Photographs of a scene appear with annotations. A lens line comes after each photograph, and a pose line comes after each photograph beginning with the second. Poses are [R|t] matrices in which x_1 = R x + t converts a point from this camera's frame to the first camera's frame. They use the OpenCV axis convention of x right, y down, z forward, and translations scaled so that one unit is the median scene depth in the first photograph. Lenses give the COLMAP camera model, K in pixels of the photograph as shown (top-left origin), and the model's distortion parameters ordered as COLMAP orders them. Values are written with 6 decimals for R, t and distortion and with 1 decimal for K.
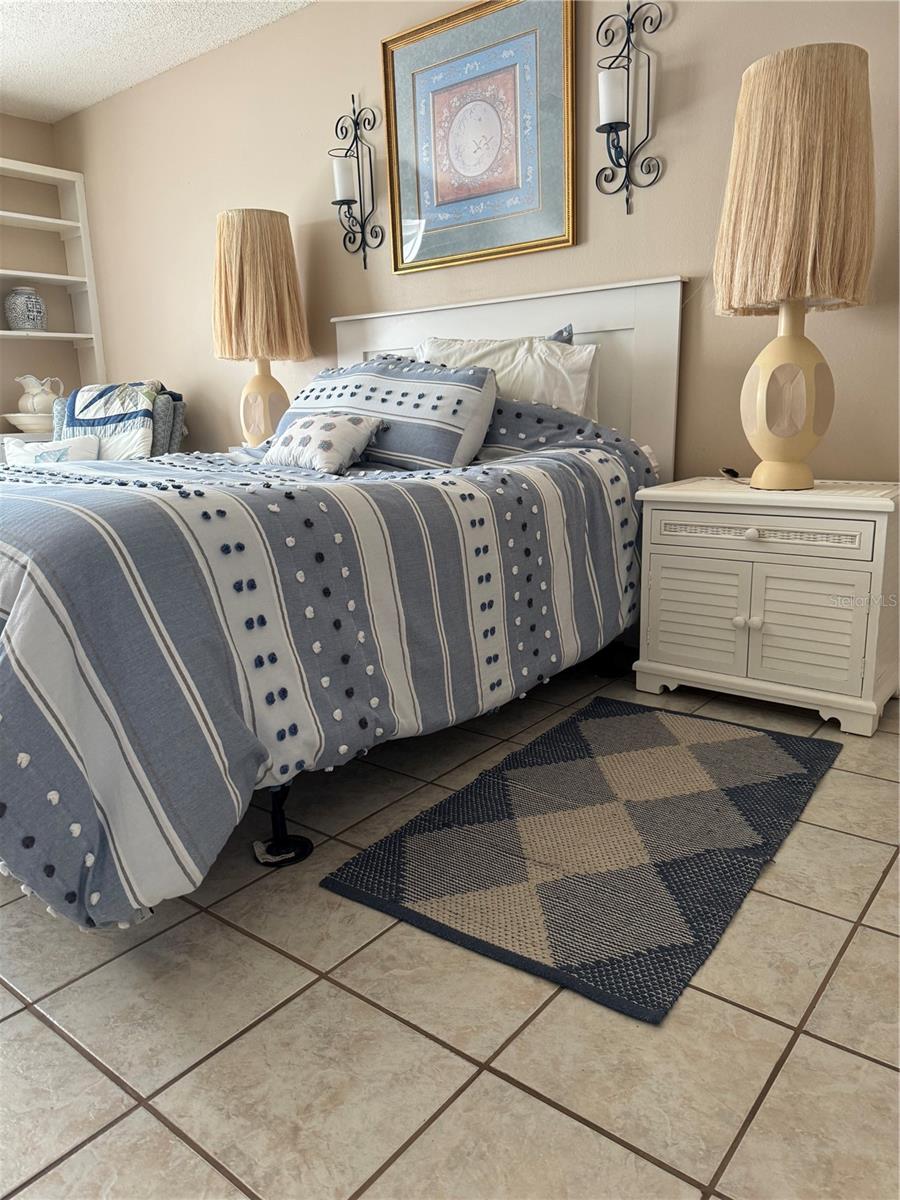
lens RADIAL K [[850.5, 0, 450.0], [0, 850.5, 600.0], [0, 0, 1]] dist [0.032081, -0.000408]
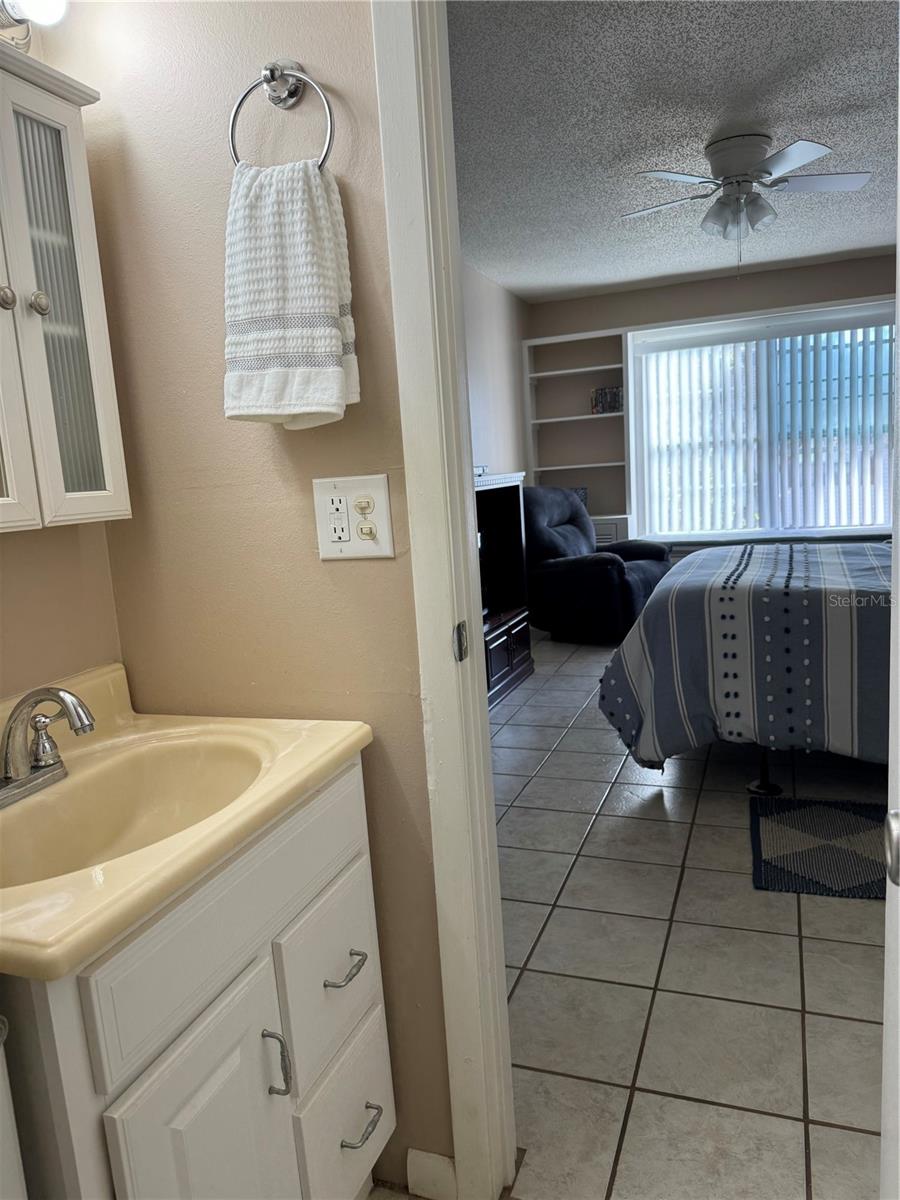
lens RADIAL K [[866.1, 0, 450.0], [0, 866.1, 600.0], [0, 0, 1]] dist [0.002187, 0.002723]
pose [[0.312883, 0.159148, -0.936363, 1.437542], [-0.159482, 0.980667, 0.113388, -0.225825], [0.936306, 0.113856, 0.332215, -0.298218]]
